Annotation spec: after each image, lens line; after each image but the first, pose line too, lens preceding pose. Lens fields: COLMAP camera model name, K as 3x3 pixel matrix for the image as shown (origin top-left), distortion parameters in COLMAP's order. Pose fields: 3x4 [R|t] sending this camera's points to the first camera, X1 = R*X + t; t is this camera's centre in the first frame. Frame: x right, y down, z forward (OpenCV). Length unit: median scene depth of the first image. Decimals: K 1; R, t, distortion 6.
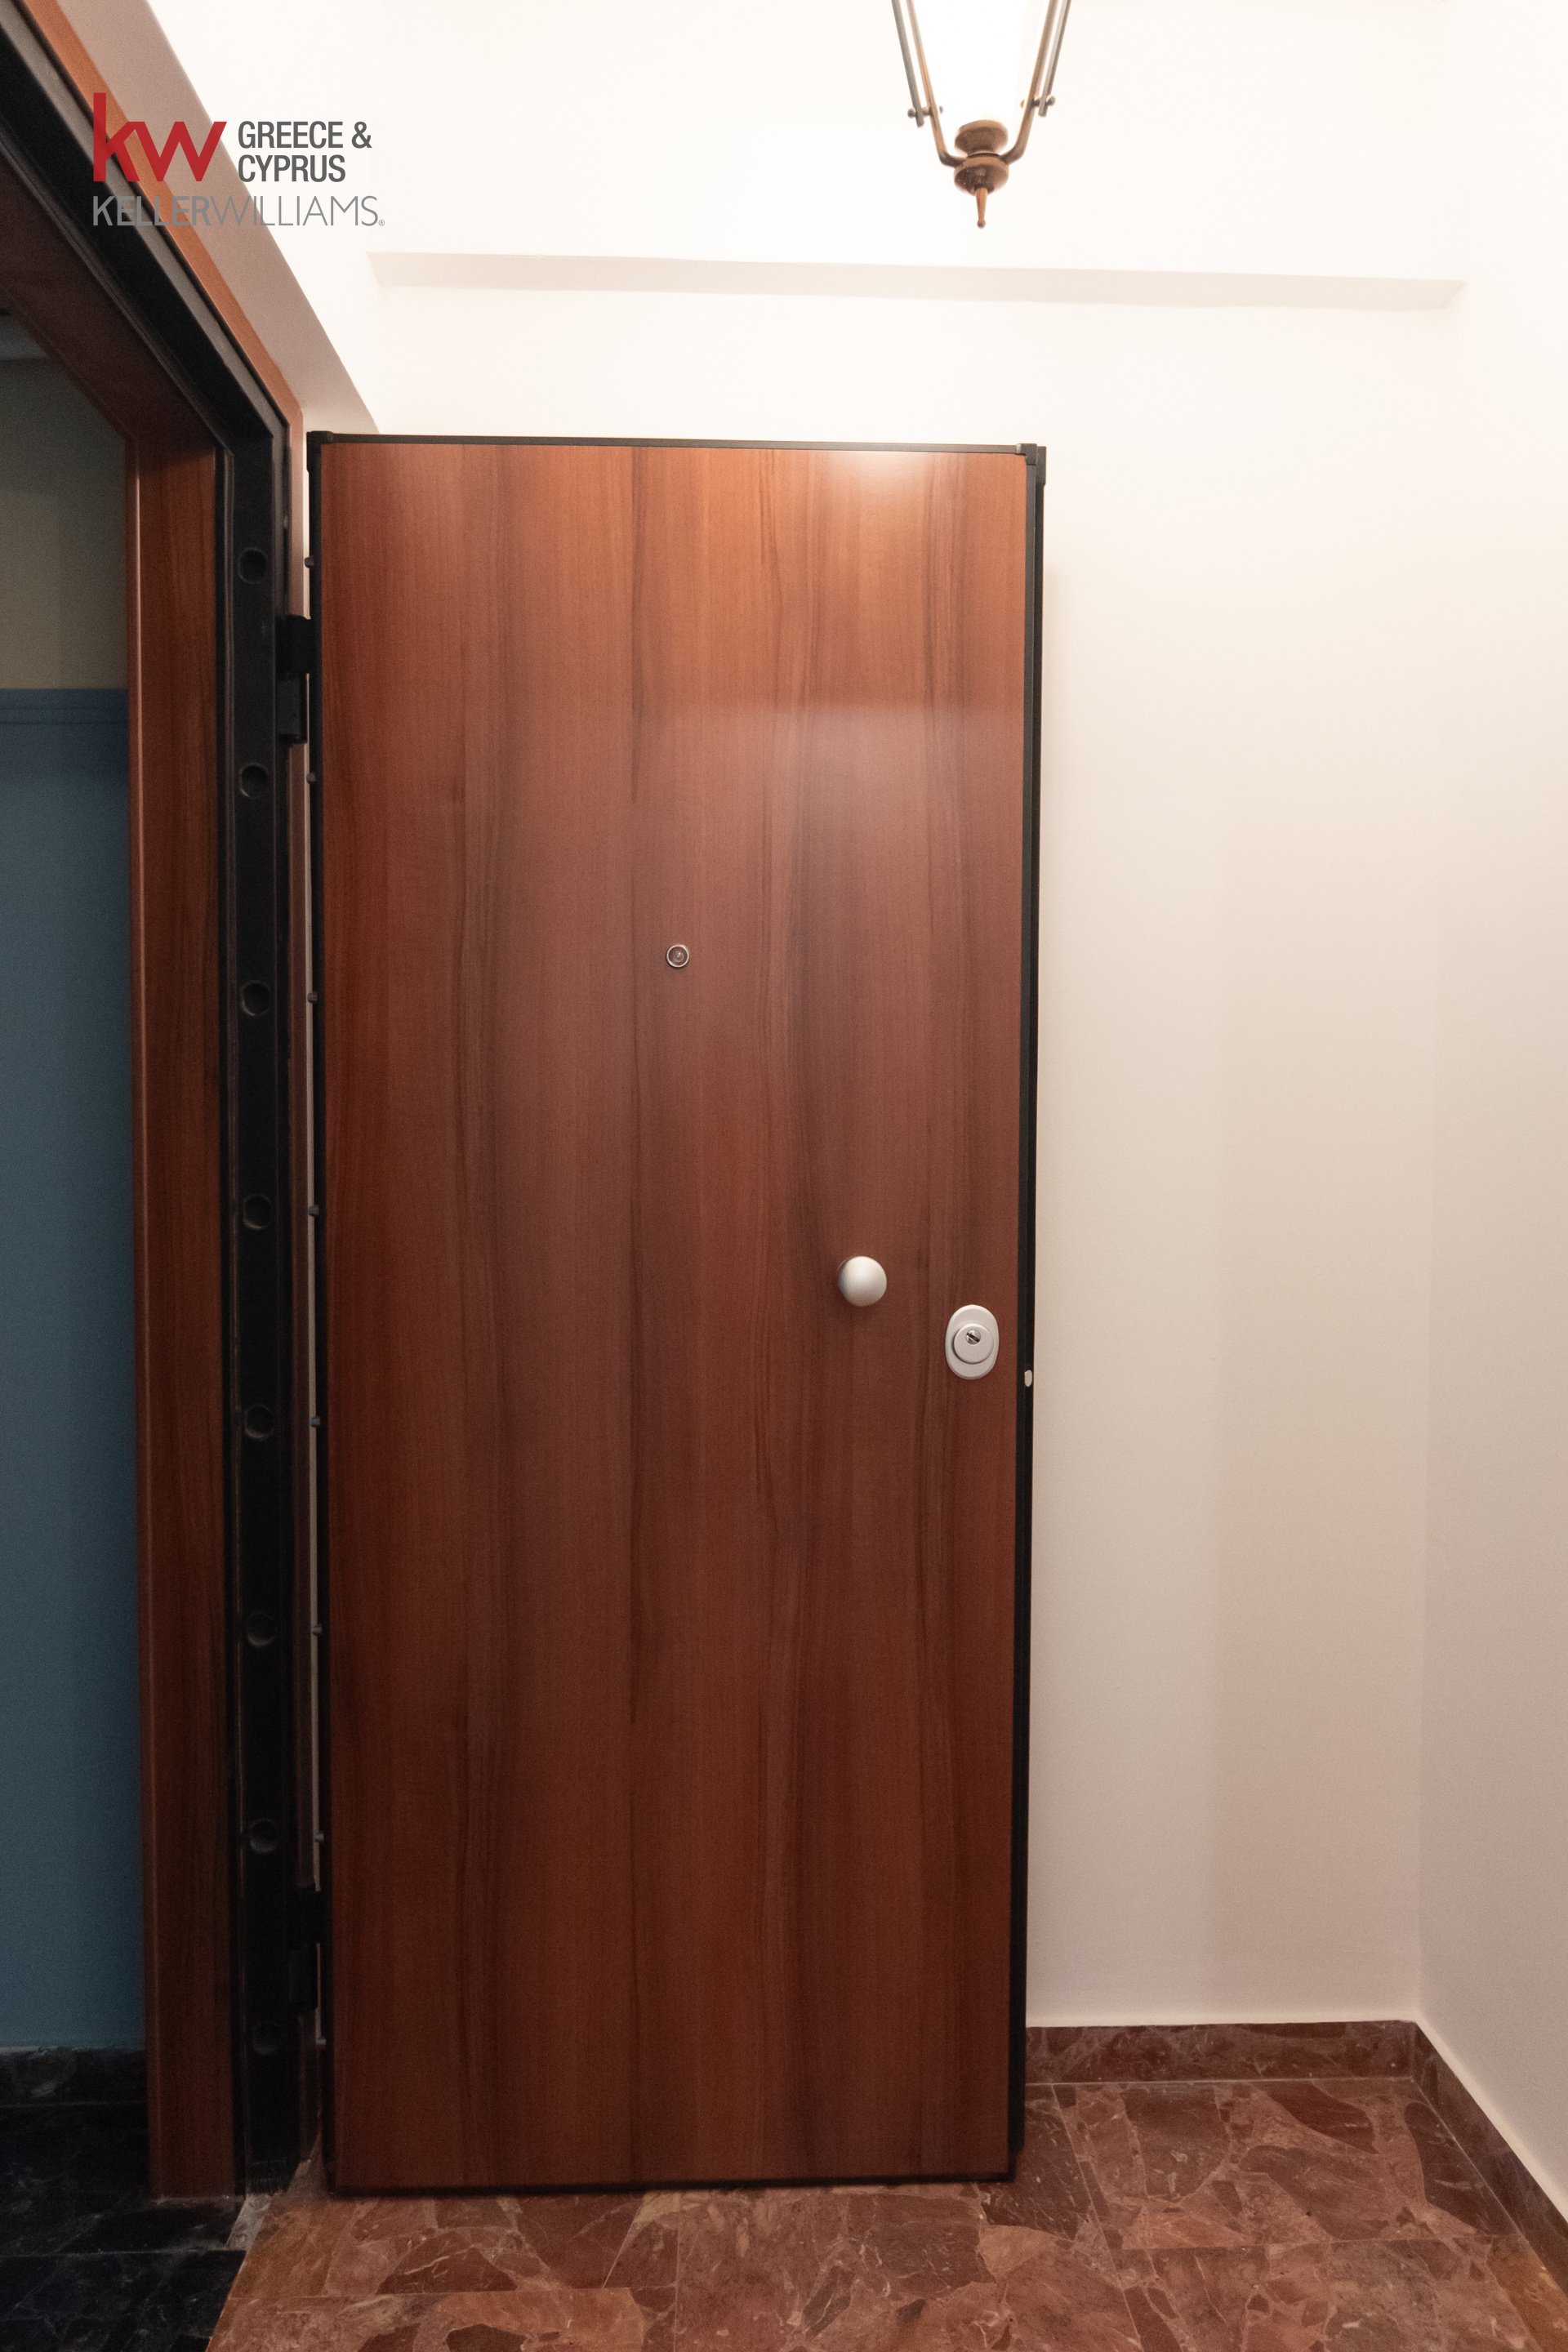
lens RADIAL K [[1483.3, 0, 781.4], [0, 1483.3, 1185.9], [0, 0, 1]] dist [0.004823, -0.000195]
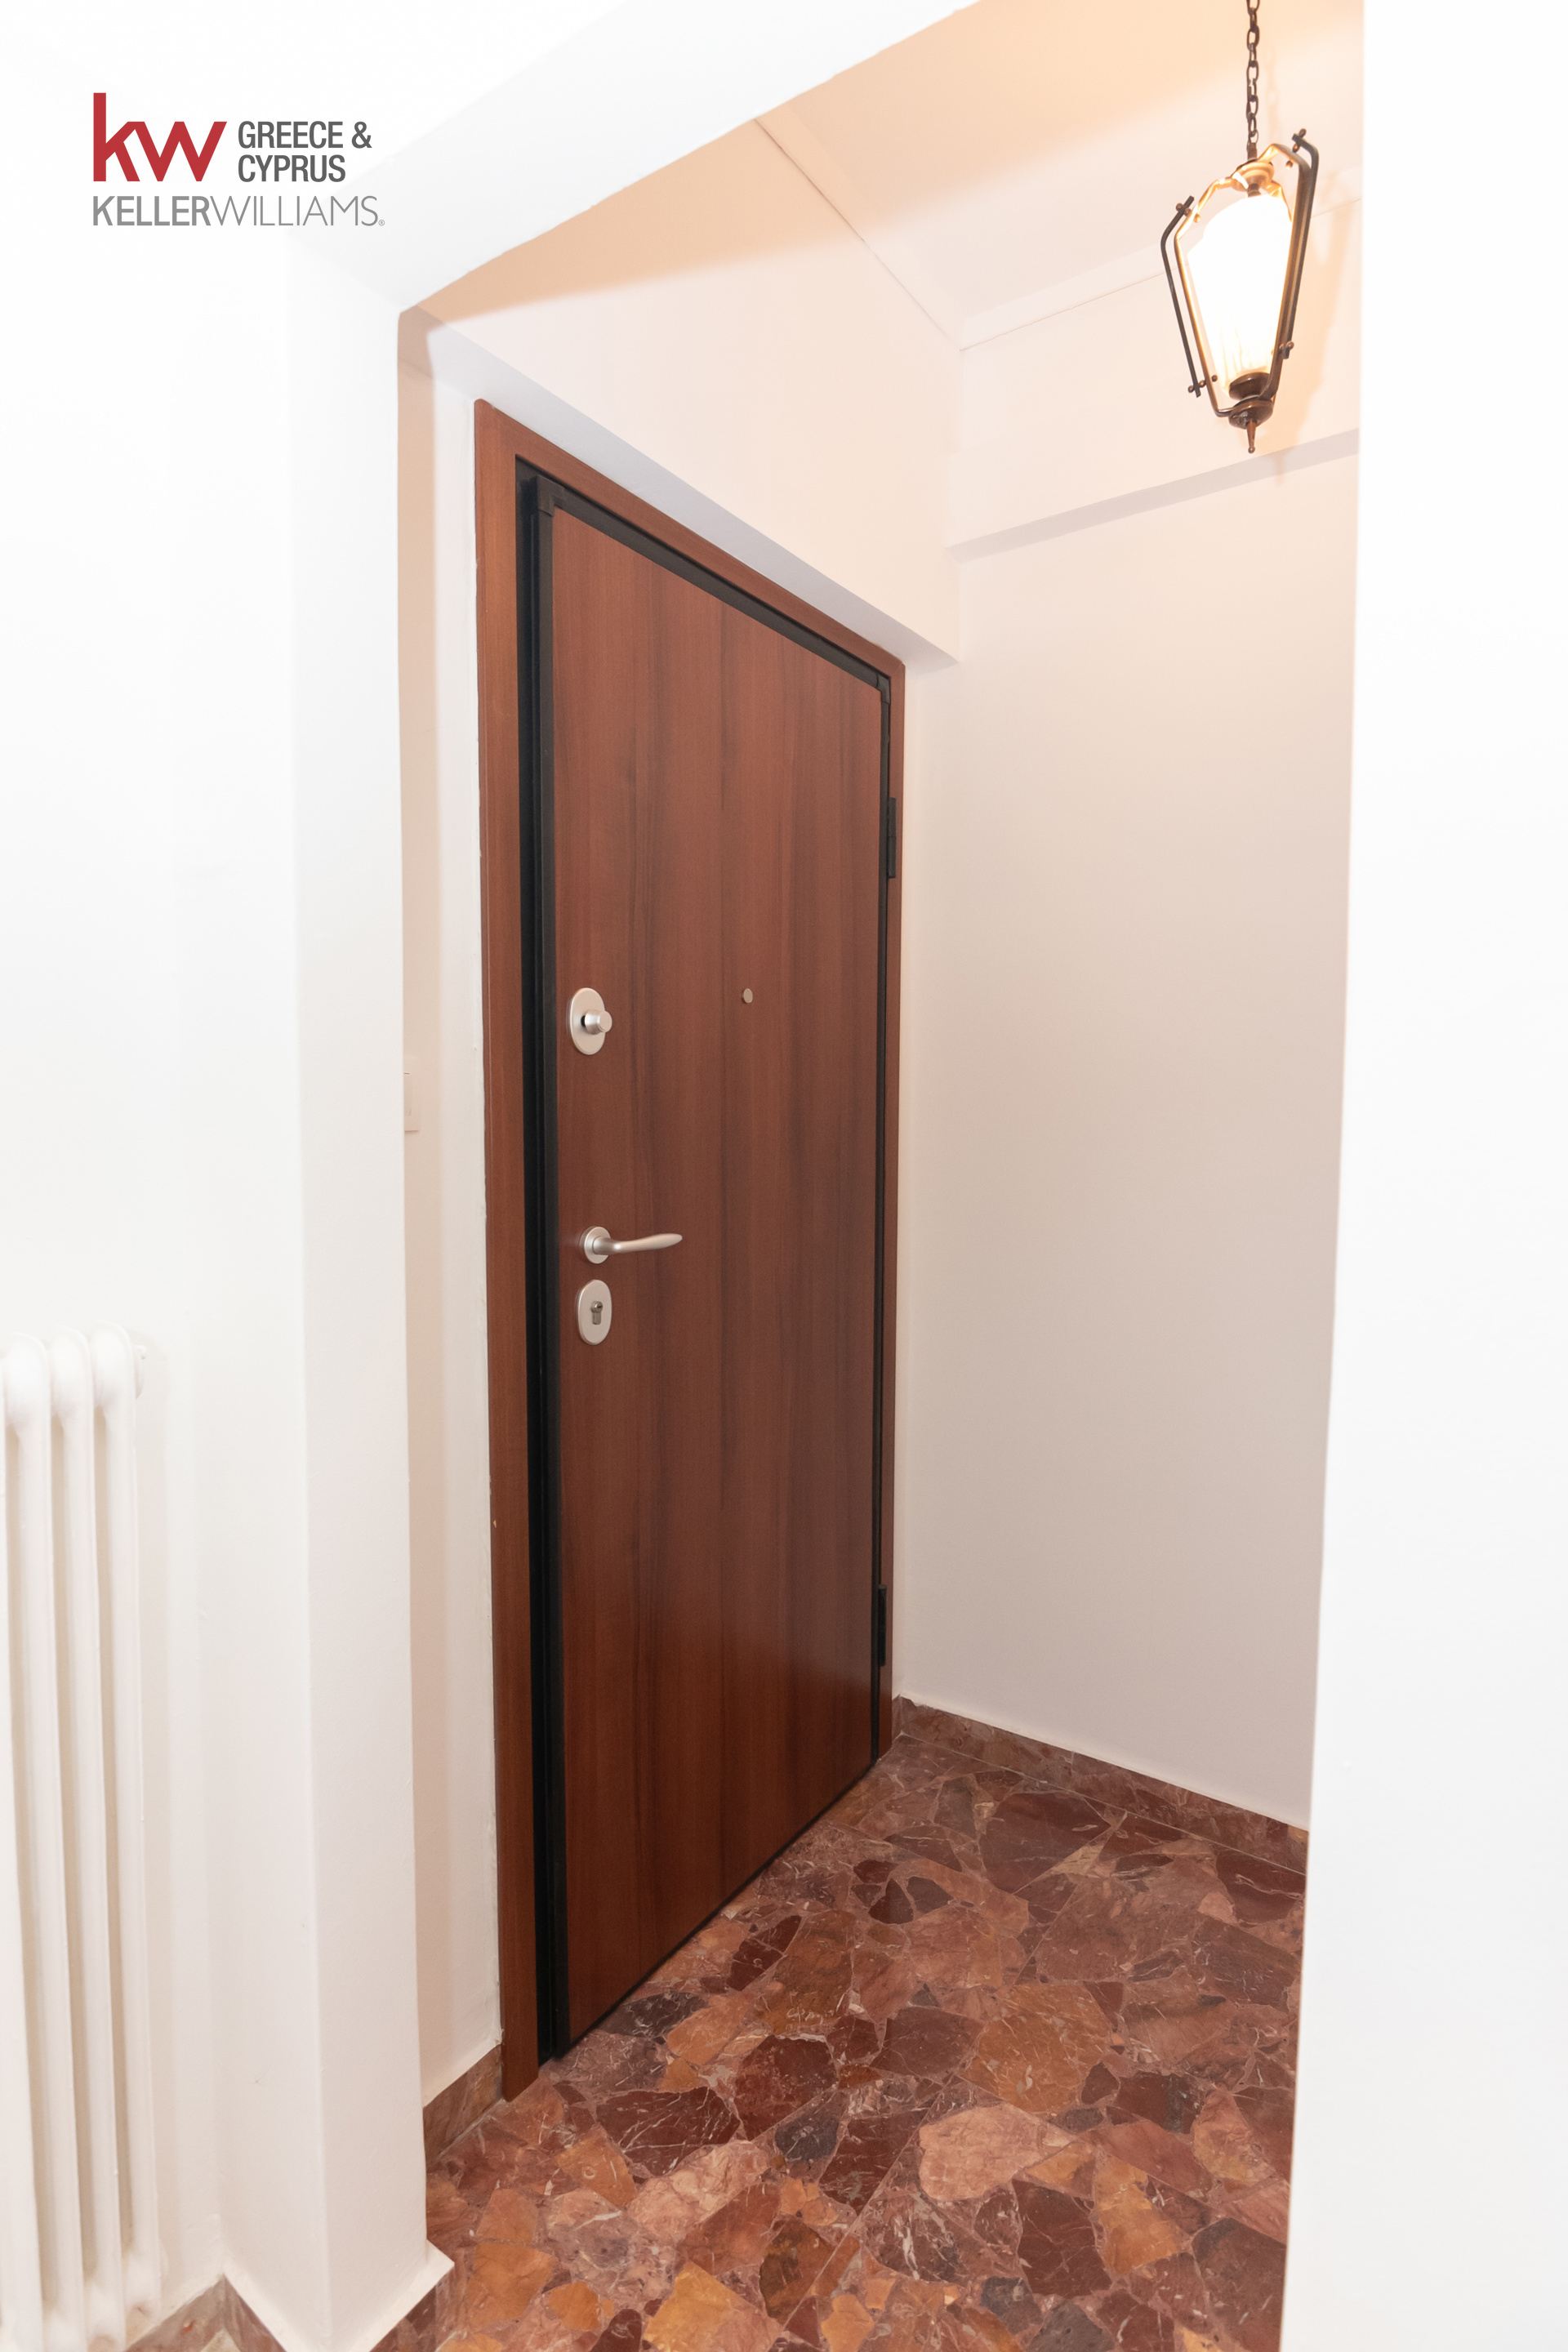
lens RADIAL K [[1191.7, 0, 779.3], [0, 1191.7, 1167.1], [0, 0, 1]] dist [-0.002441, -0.000741]
pose [[0.793538, 0.040503, -0.607171, 0.402180], [-0.012560, 0.998660, 0.050202, -0.059007], [0.608391, -0.032211, 0.792983, -0.085104]]
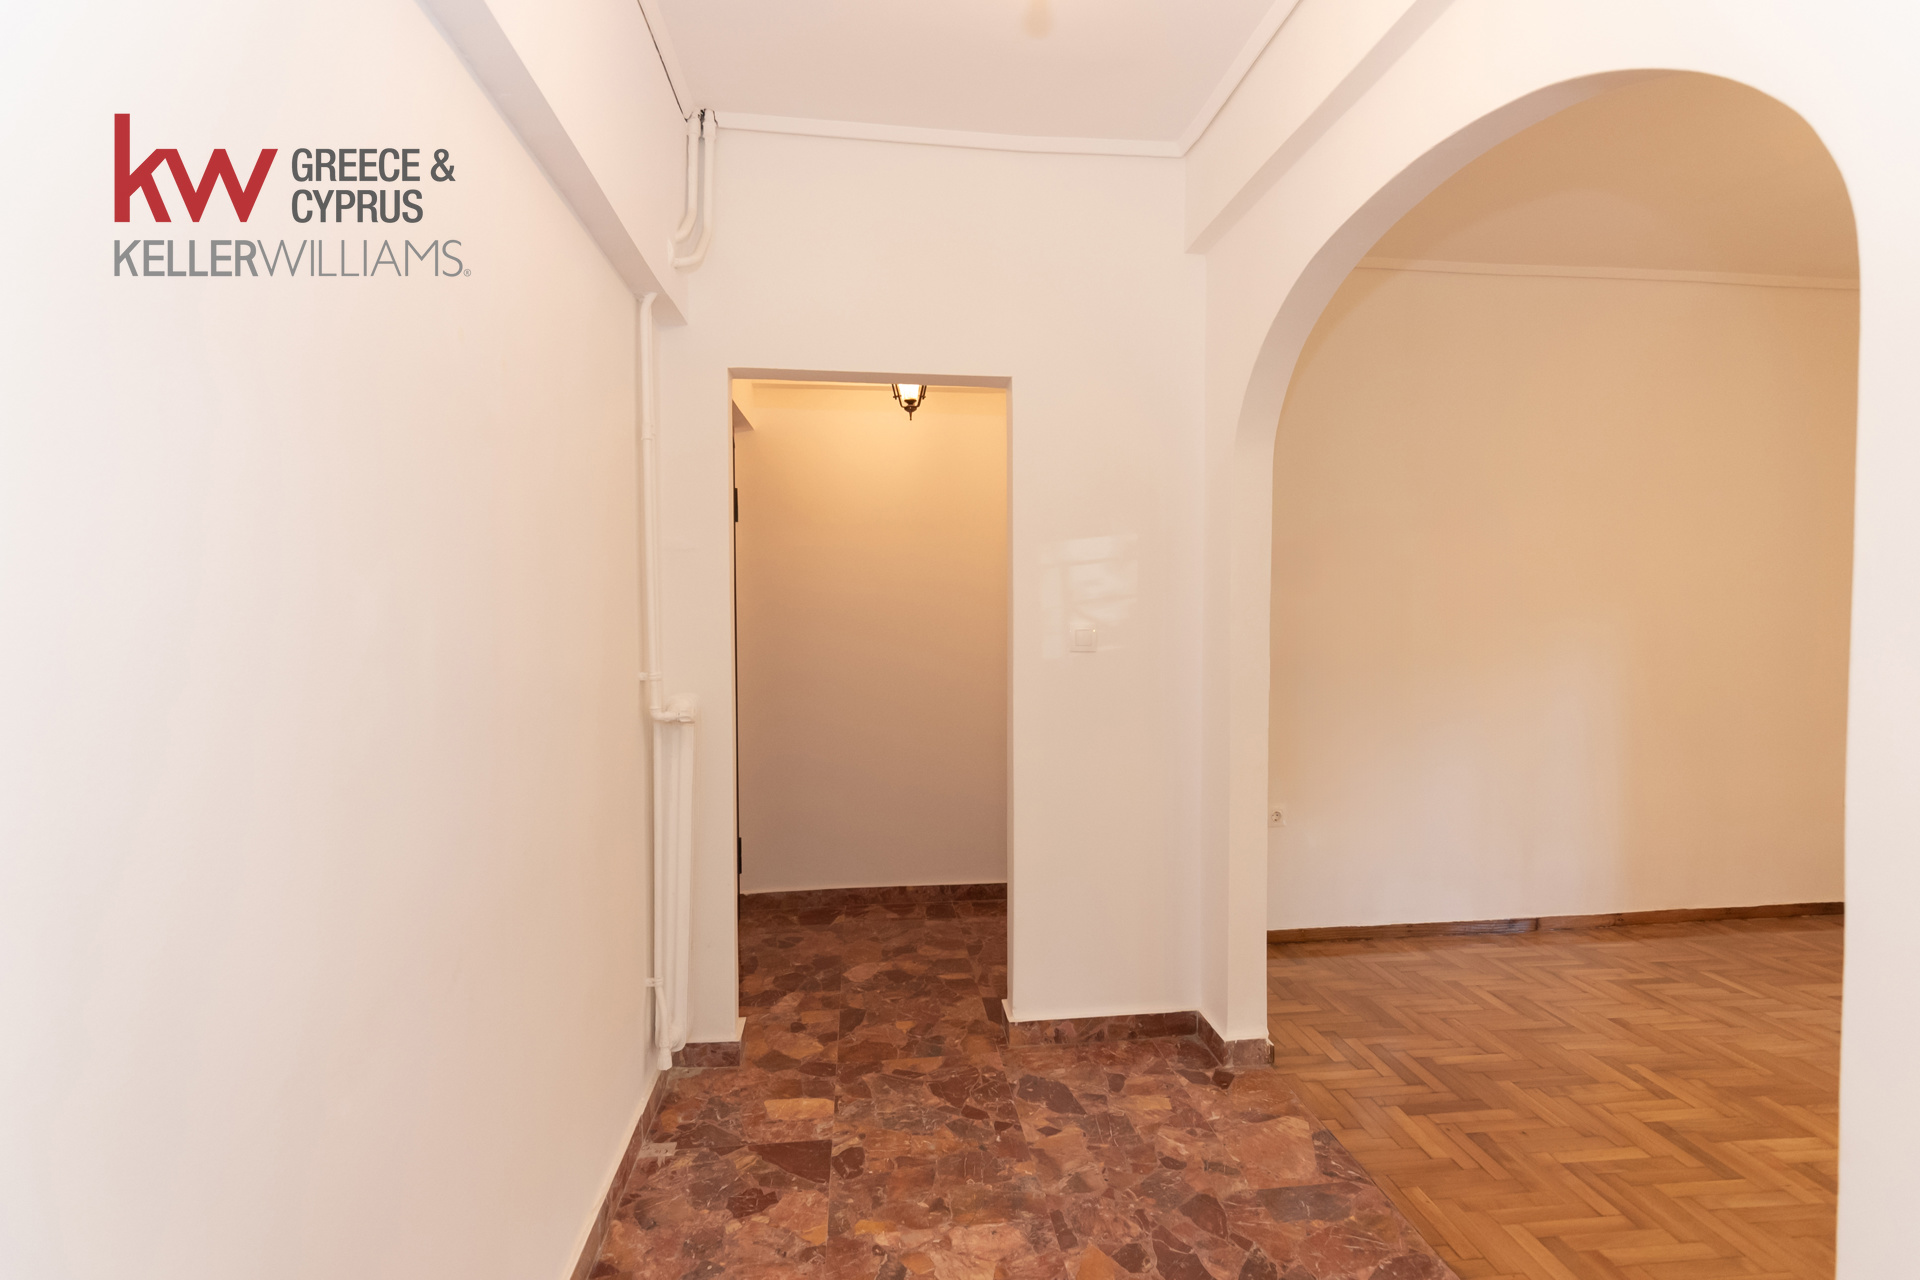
lens RADIAL K [[930.4, 0, 954.7], [0, 930.4, 636.6], [0, 0, 1]] dist [-0.012871, -0.005040]
pose [[0.998816, -0.009895, 0.047622, 0.109450], [0.009308, 0.999878, 0.012536, -0.052691], [-0.047740, -0.012078, 0.998787, -1.444187]]
